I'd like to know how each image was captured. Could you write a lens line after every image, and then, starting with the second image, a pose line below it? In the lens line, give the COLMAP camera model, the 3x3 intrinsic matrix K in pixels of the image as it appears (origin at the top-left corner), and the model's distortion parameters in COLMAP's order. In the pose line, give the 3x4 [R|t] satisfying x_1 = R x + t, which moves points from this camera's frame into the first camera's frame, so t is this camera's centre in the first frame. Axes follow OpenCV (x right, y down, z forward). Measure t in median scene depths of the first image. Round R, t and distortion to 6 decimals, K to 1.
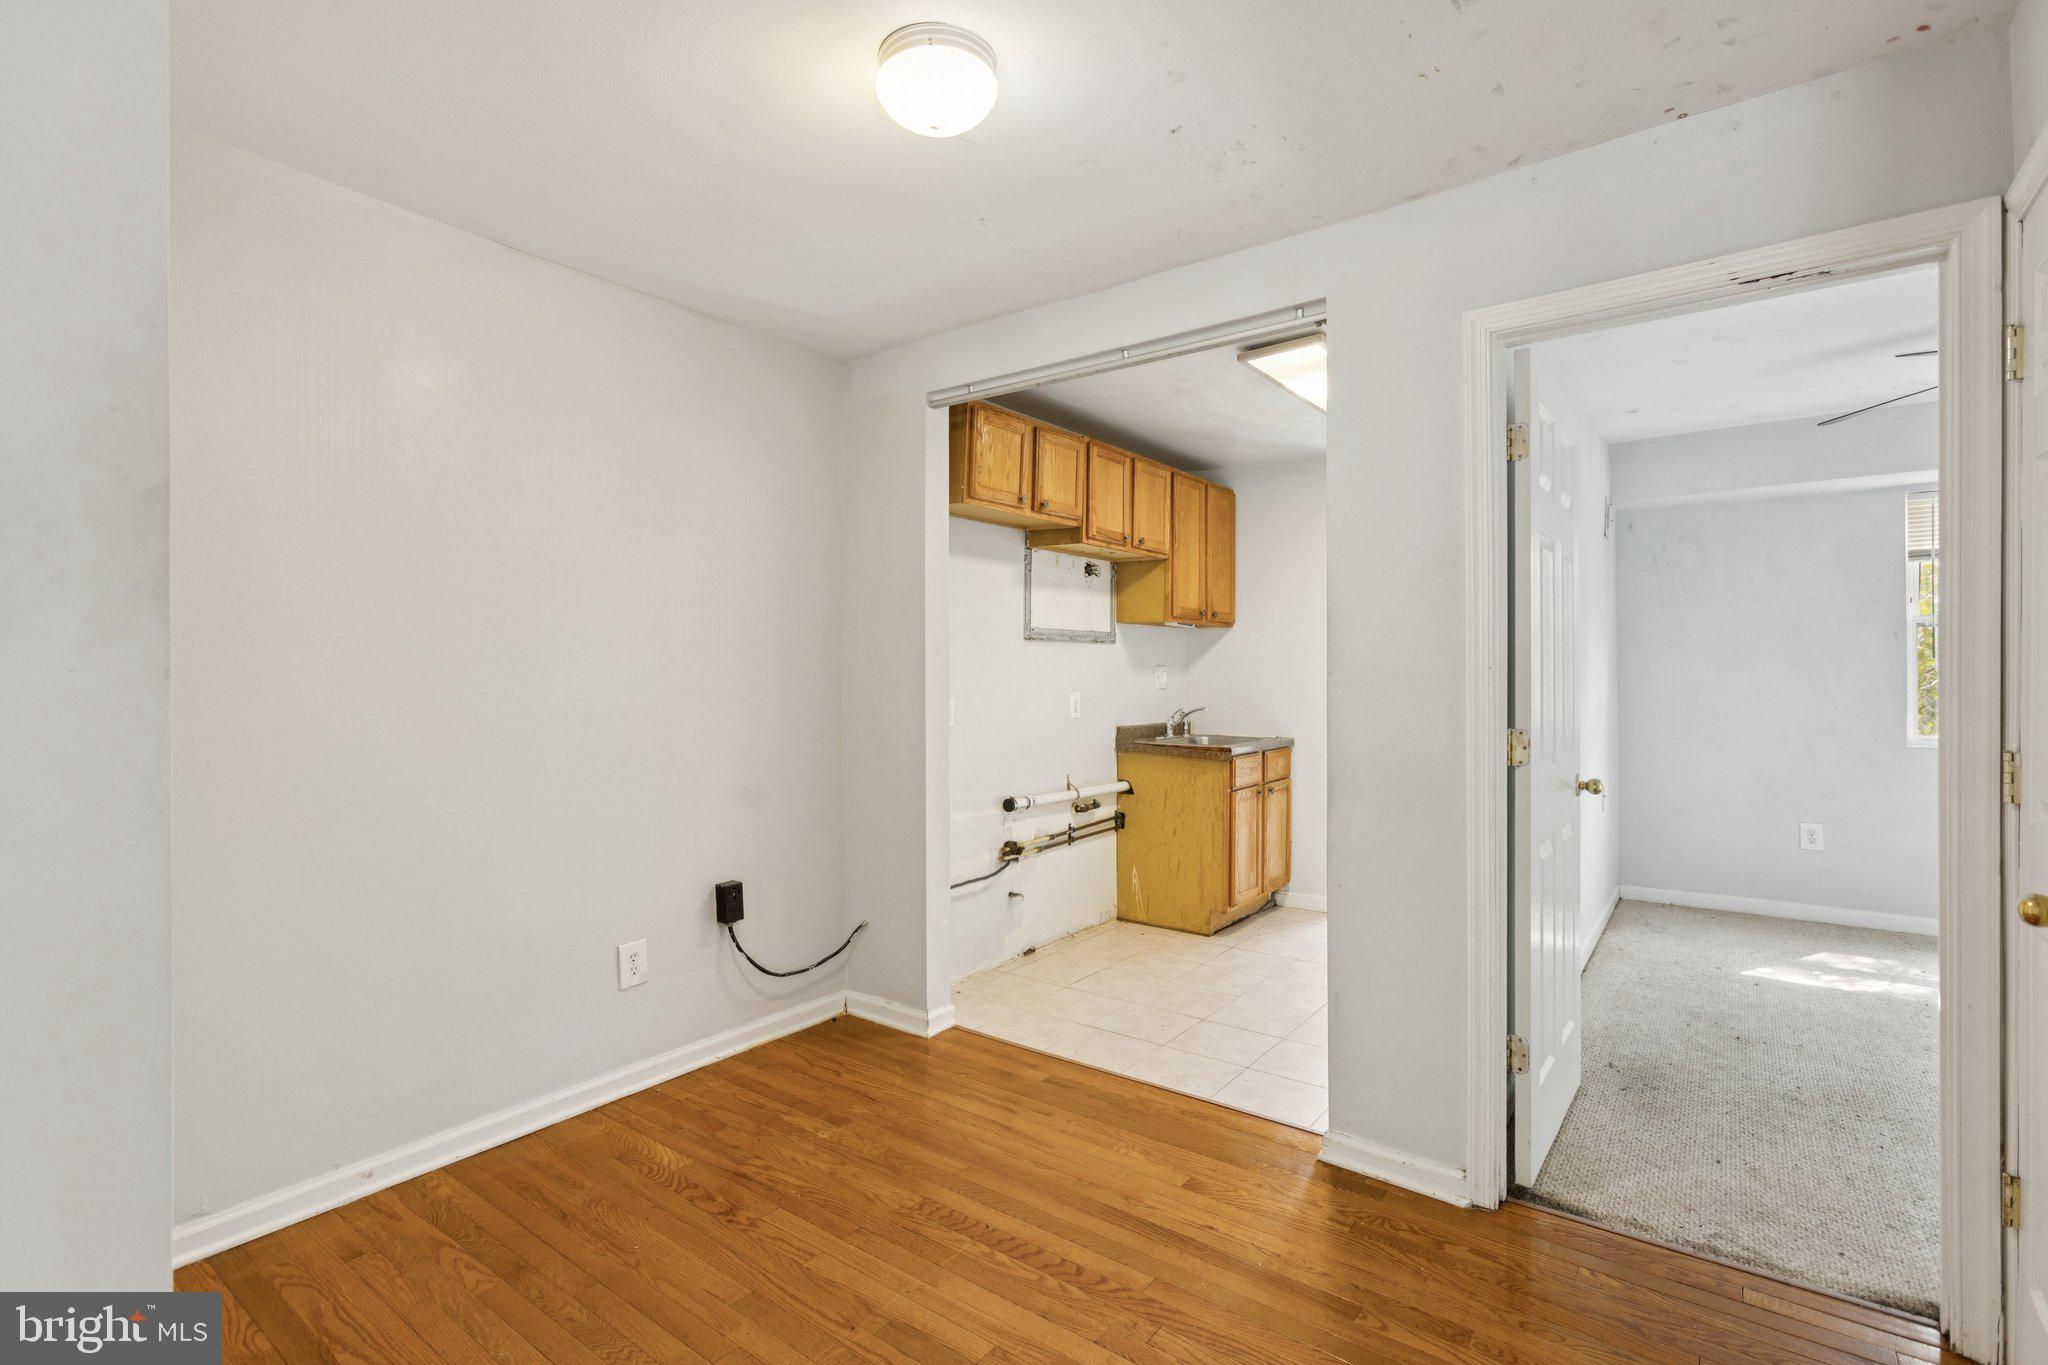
lens RADIAL K [[946.5, 0, 1028.9], [0, 946.5, 674.5], [0, 0, 1]] dist [-0.013121, 0.000289]
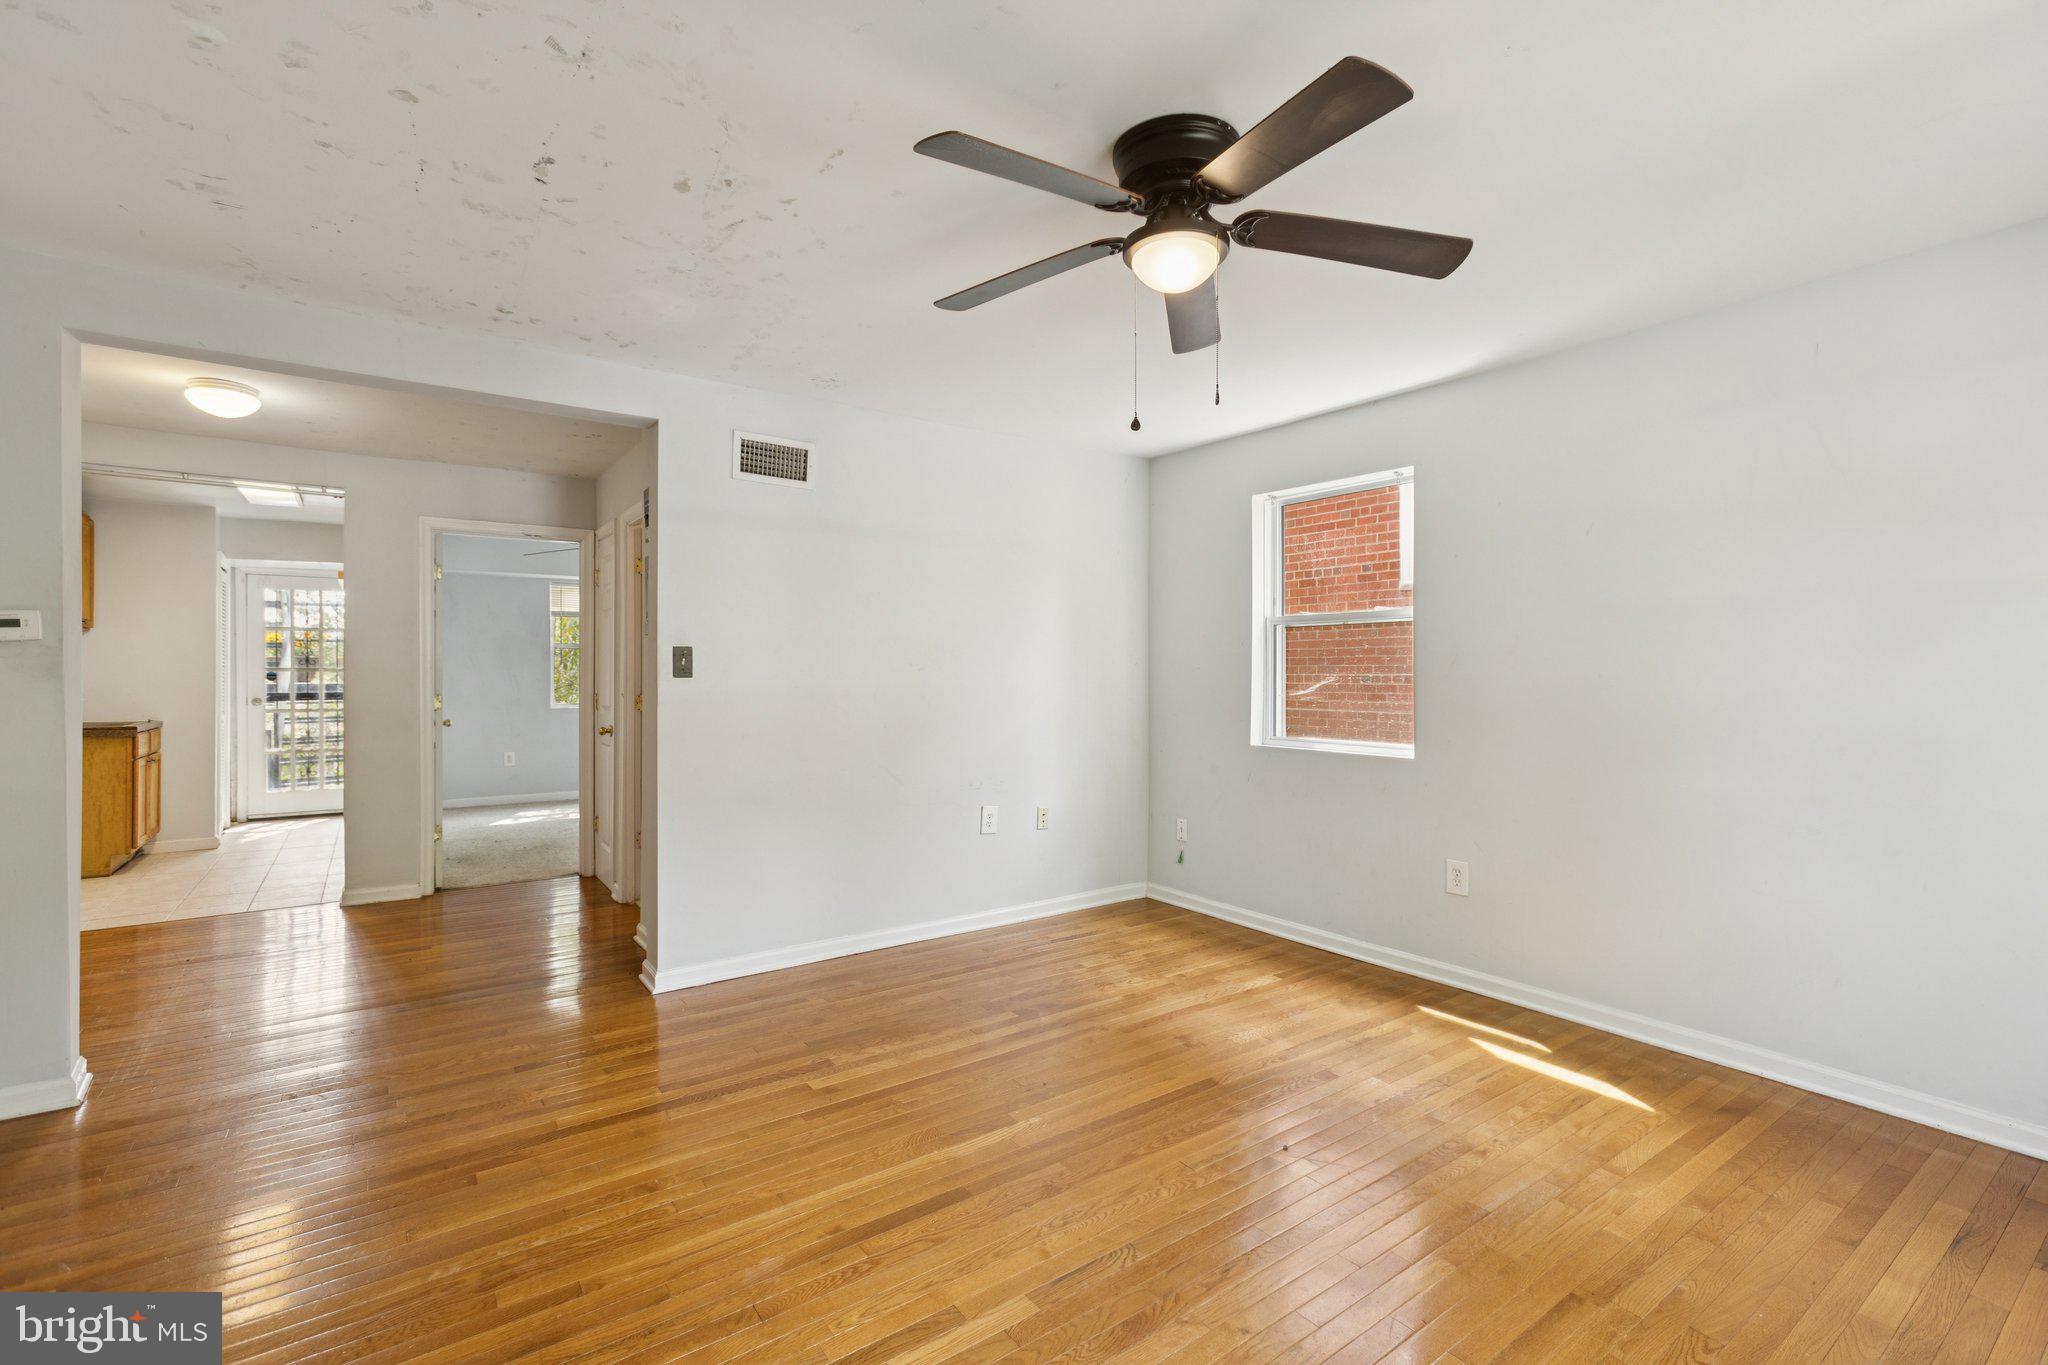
lens RADIAL K [[909.7, 0, 1024.0], [0, 909.7, 682.5], [0, 0, 1]] dist [-0.027010, 0.018004]
pose [[0.302665, -0.008492, 0.953059, -0.595085], [-0.001234, 0.999956, 0.009301, 0.003231], [-0.953096, -0.003991, 0.302641, -0.545842]]
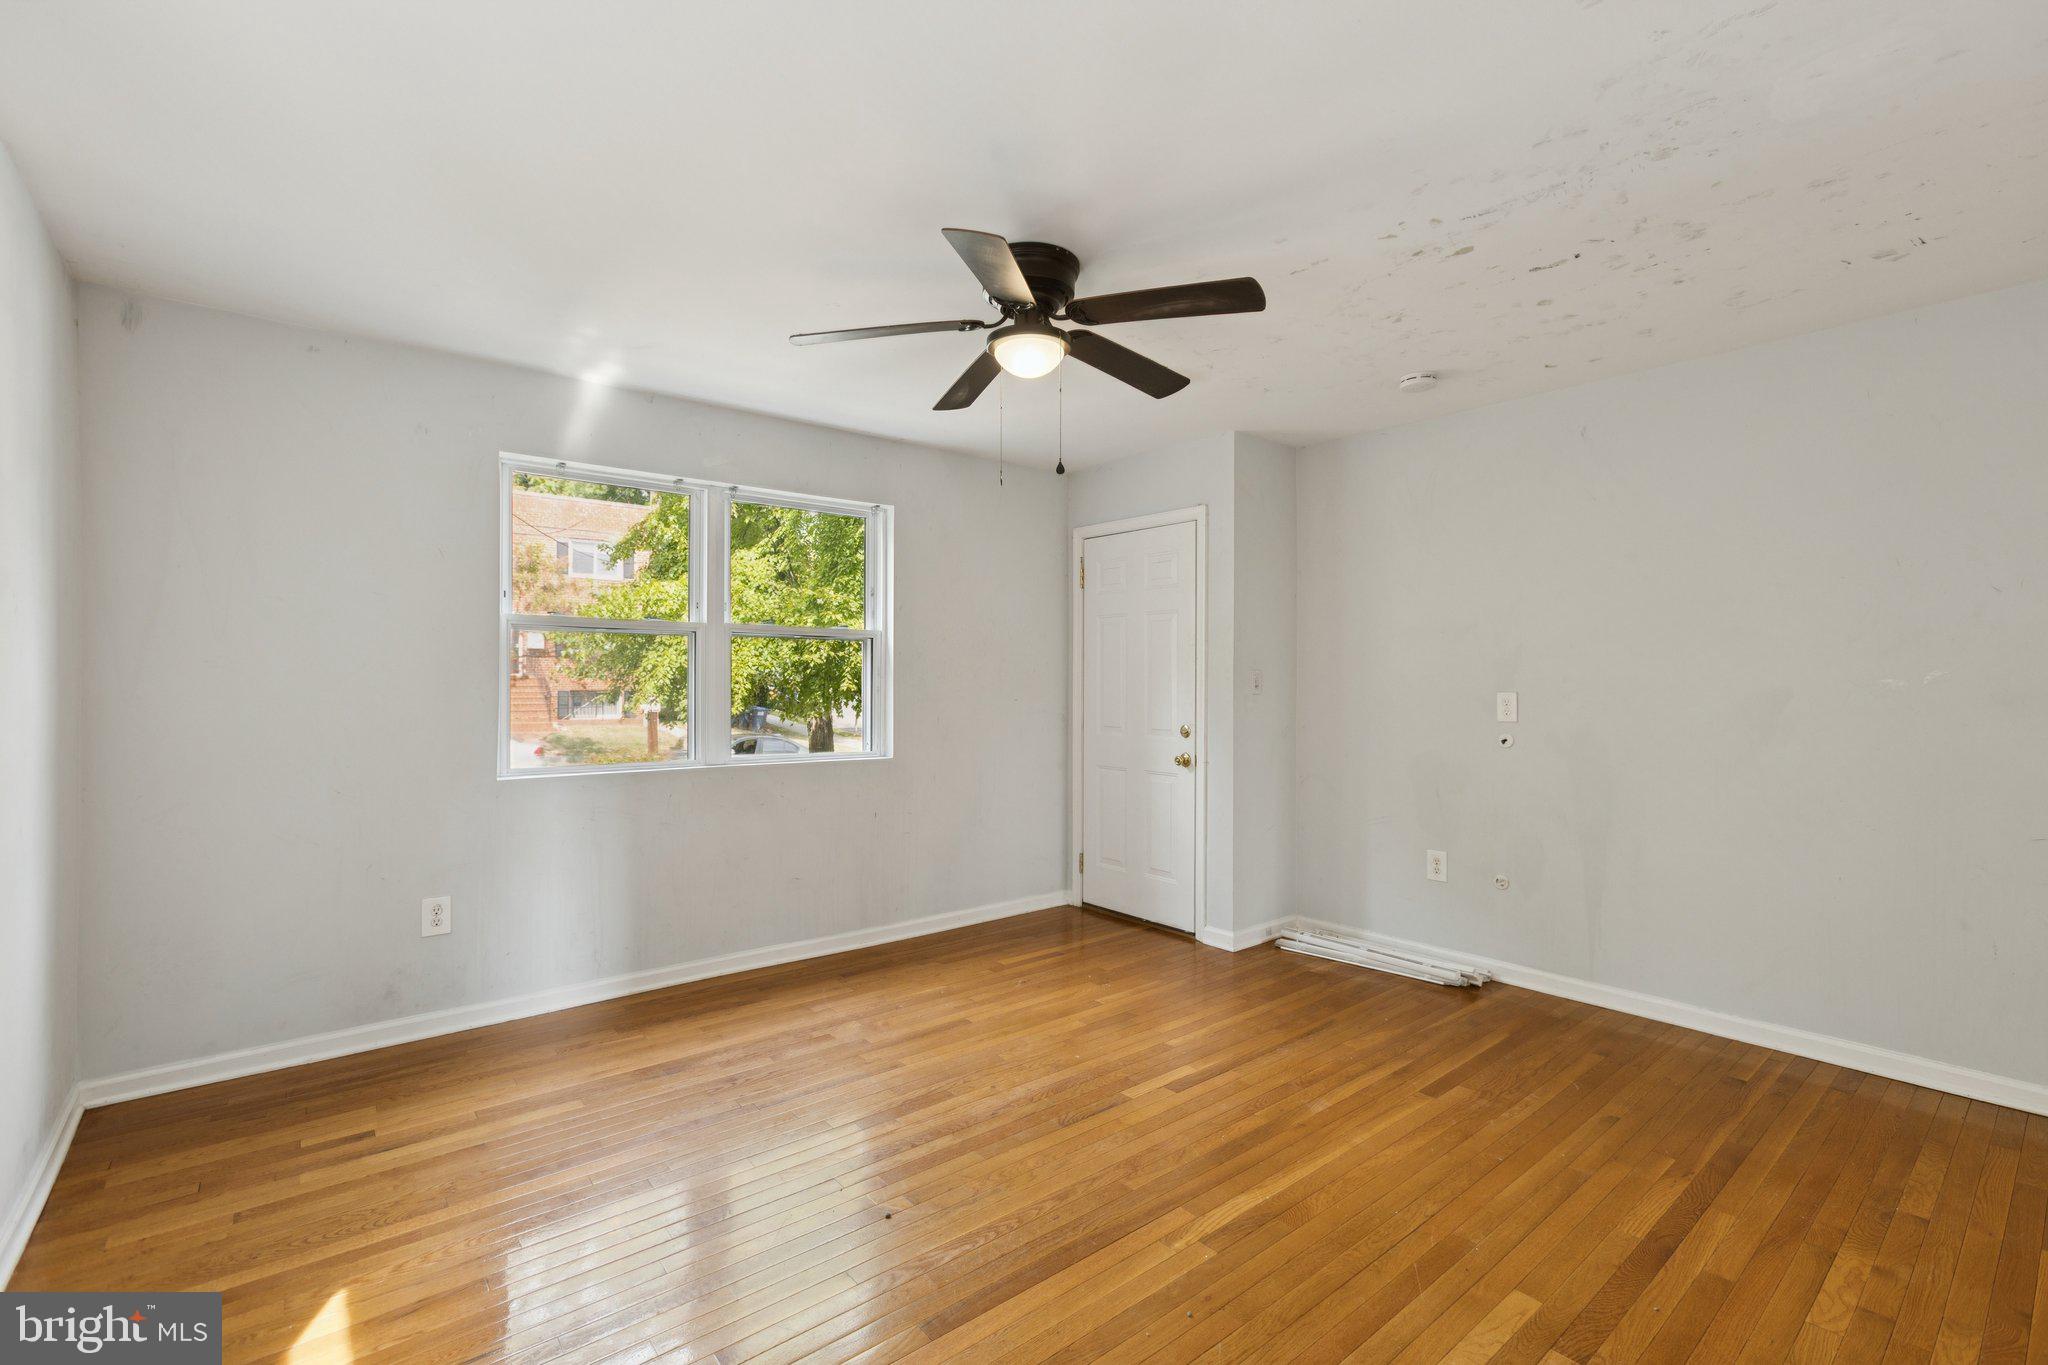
lens RADIAL K [[913.6, 0, 1033.5], [0, 913.6, 682.8], [0, 0, 1]] dist [-0.000139, 0.010937]
pose [[-0.240668, 0.002685, -0.970604, 0.393166], [0.000004, 0.999996, 0.002765, -0.000402], [0.970607, 0.000661, -0.240667, -0.344021]]
